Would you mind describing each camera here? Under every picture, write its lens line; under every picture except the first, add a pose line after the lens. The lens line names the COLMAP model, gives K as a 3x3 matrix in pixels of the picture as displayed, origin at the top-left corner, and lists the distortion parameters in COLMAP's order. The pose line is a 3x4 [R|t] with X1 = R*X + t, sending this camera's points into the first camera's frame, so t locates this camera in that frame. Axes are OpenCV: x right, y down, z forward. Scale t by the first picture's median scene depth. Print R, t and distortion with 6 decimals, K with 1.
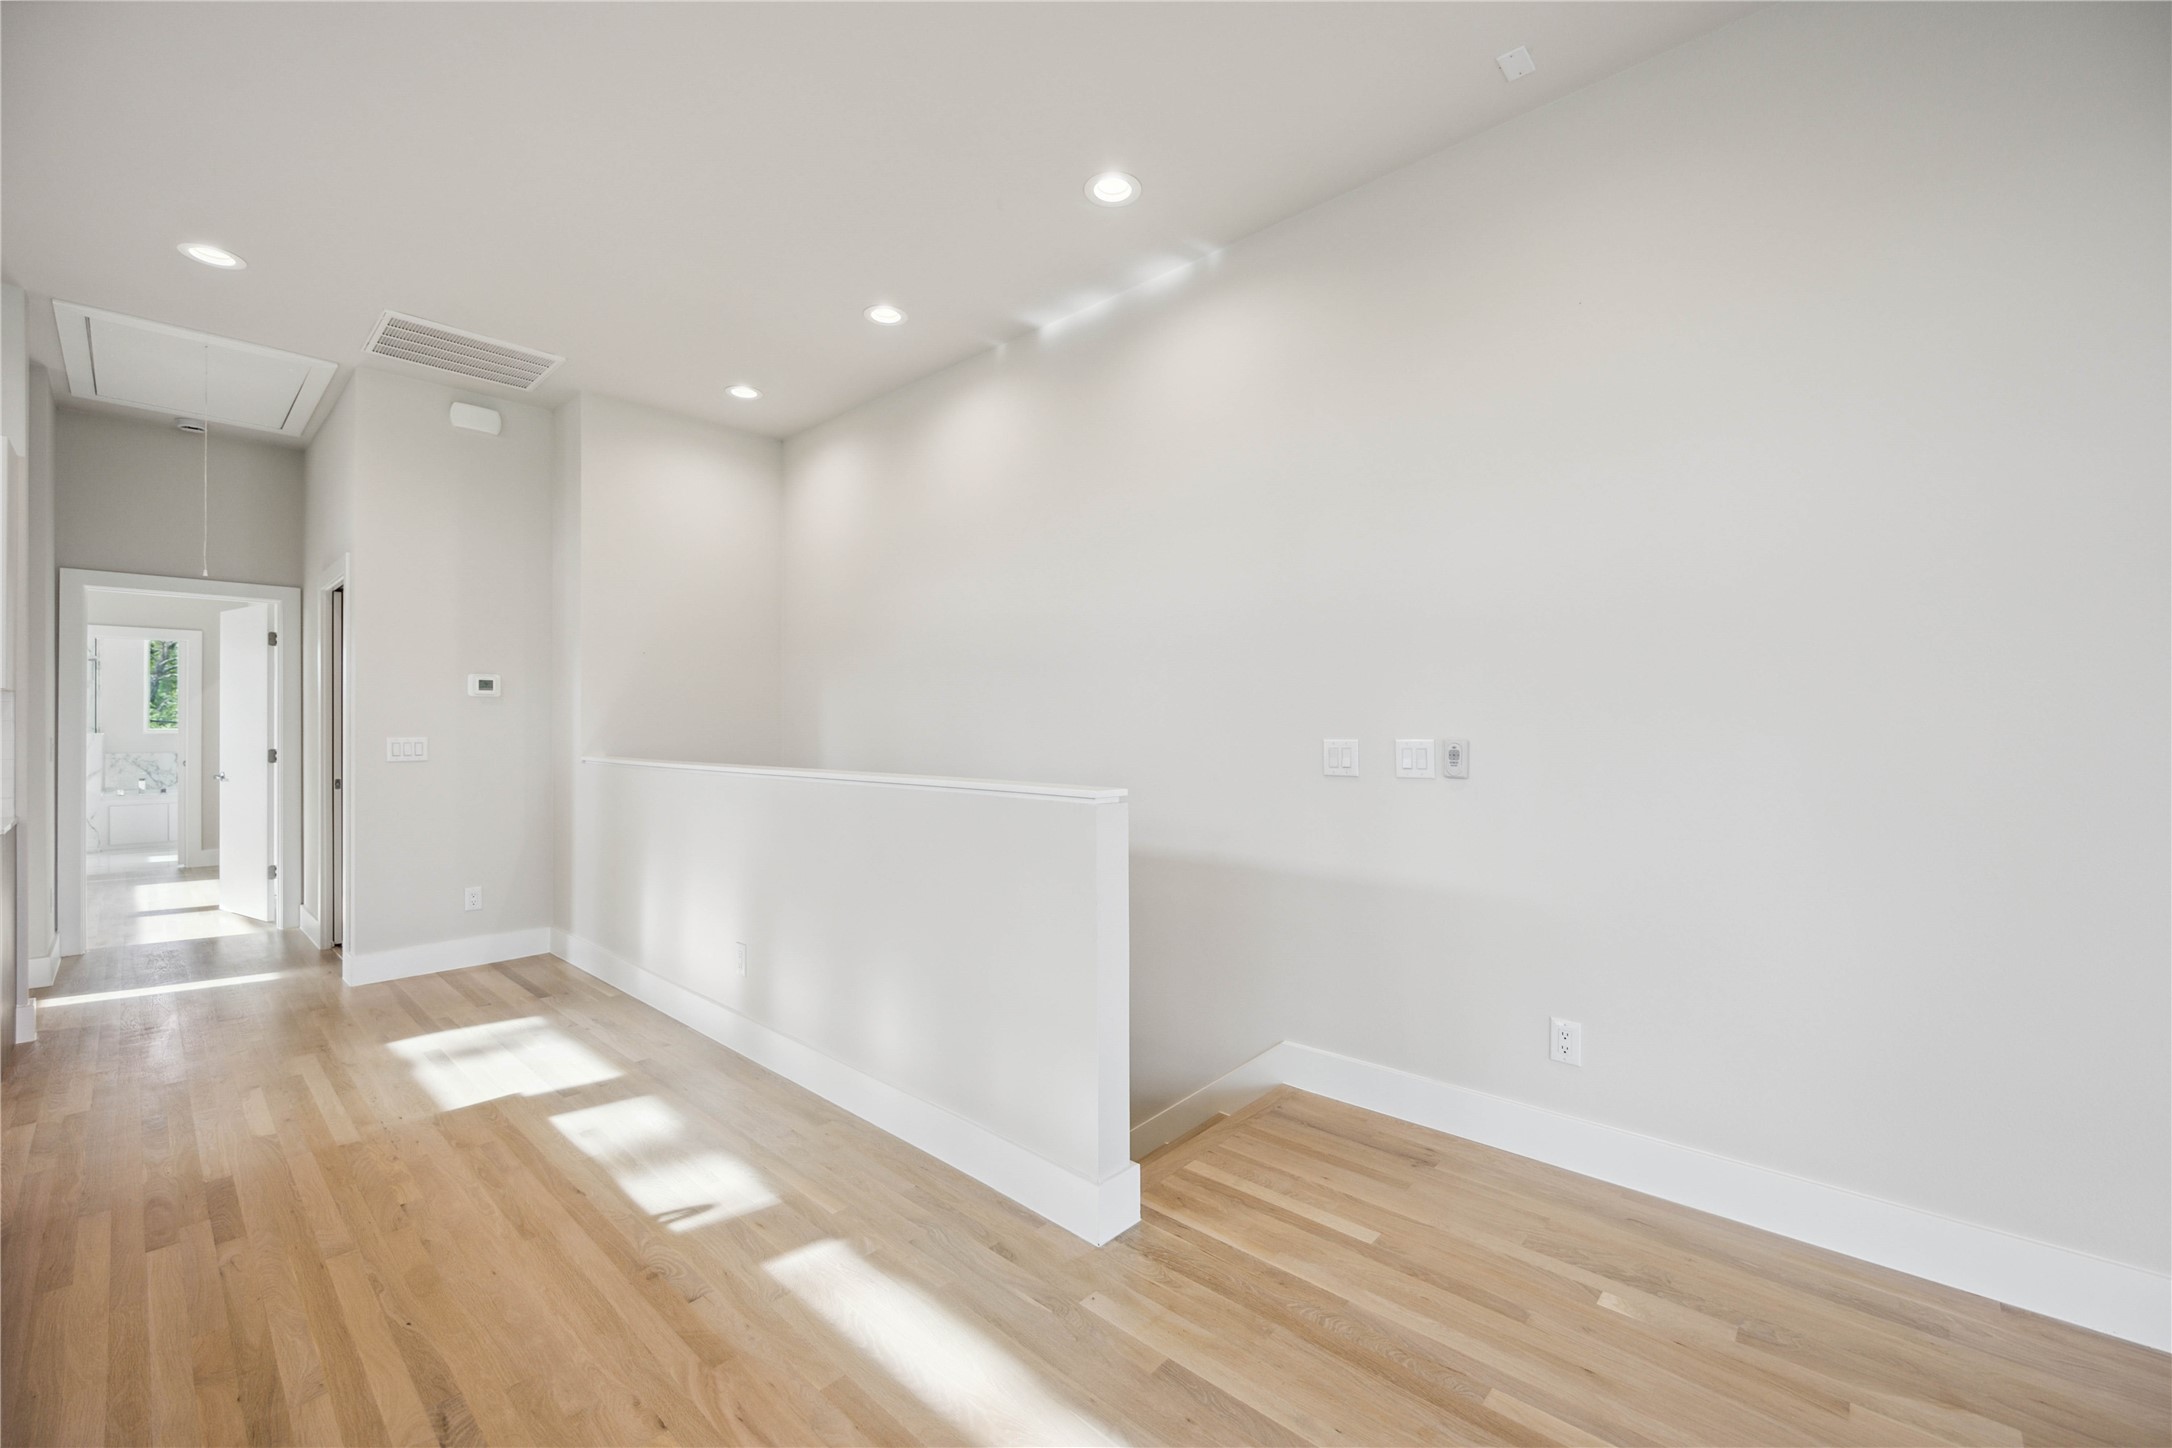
lens RADIAL K [[874.7, 0, 1079.9], [0, 874.7, 721.9], [0, 0, 1]] dist [-0.000403, -0.000024]
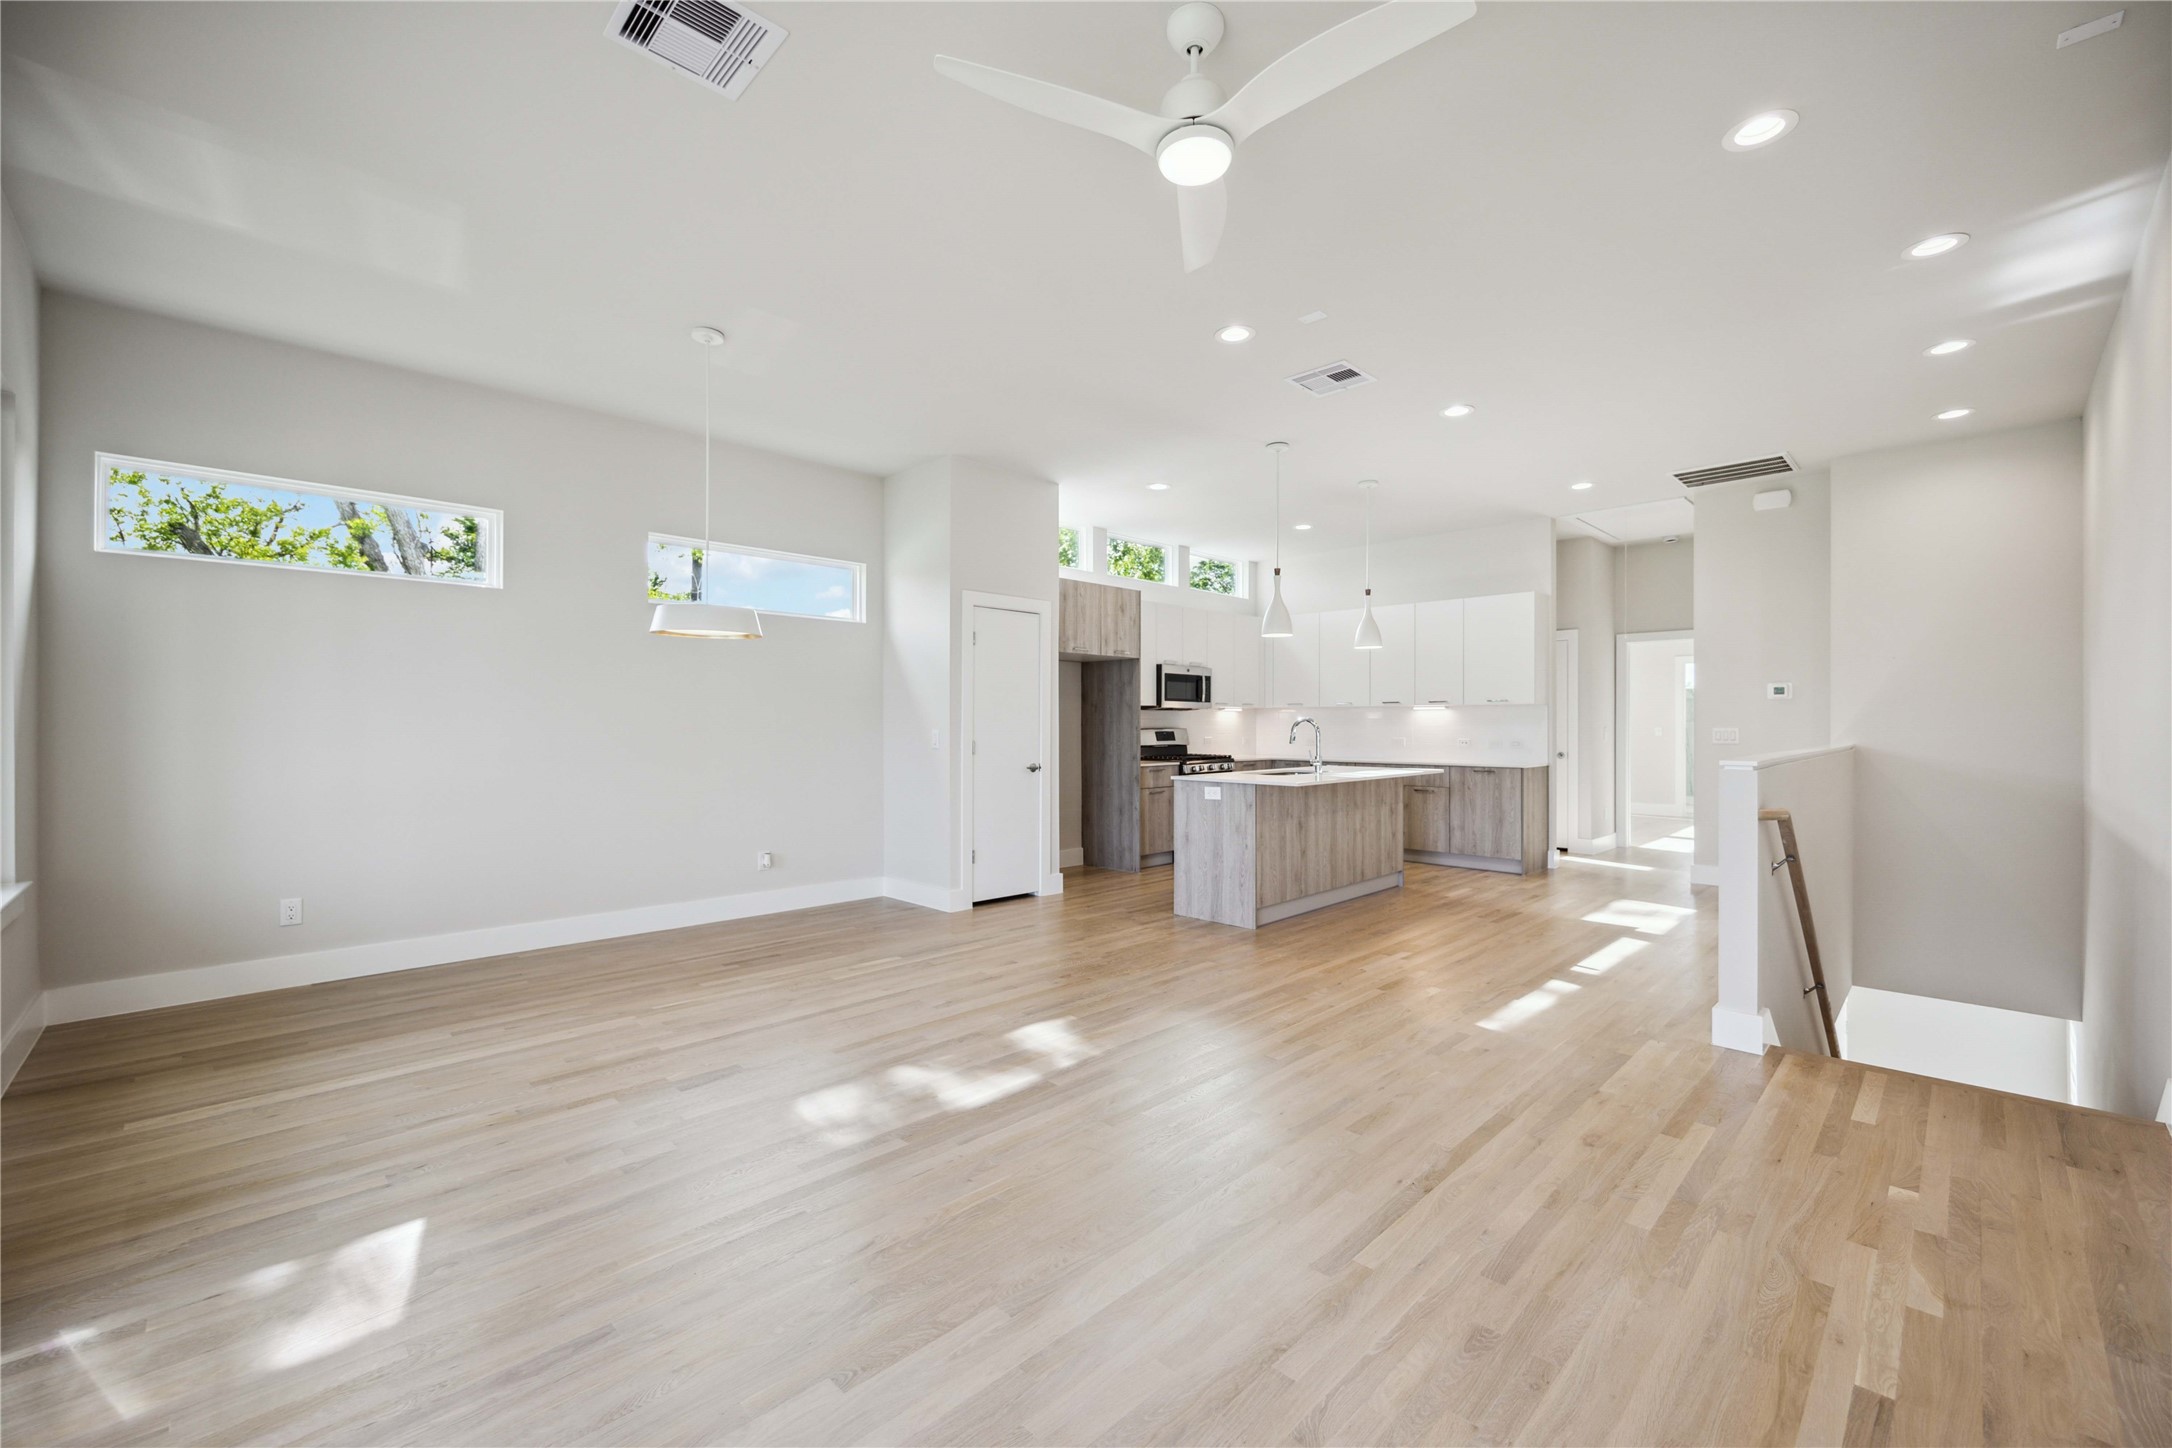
lens RADIAL K [[874.7, 0, 1083.4], [0, 874.7, 721.1], [0, 0, 1]] dist [-0.000403, -0.000024]
pose [[-0.043990, 0.000942, -0.999032, 1.610287], [0.001374, 0.999999, 0.000882, 0.006077], [0.999031, -0.001334, -0.043991, -0.073720]]
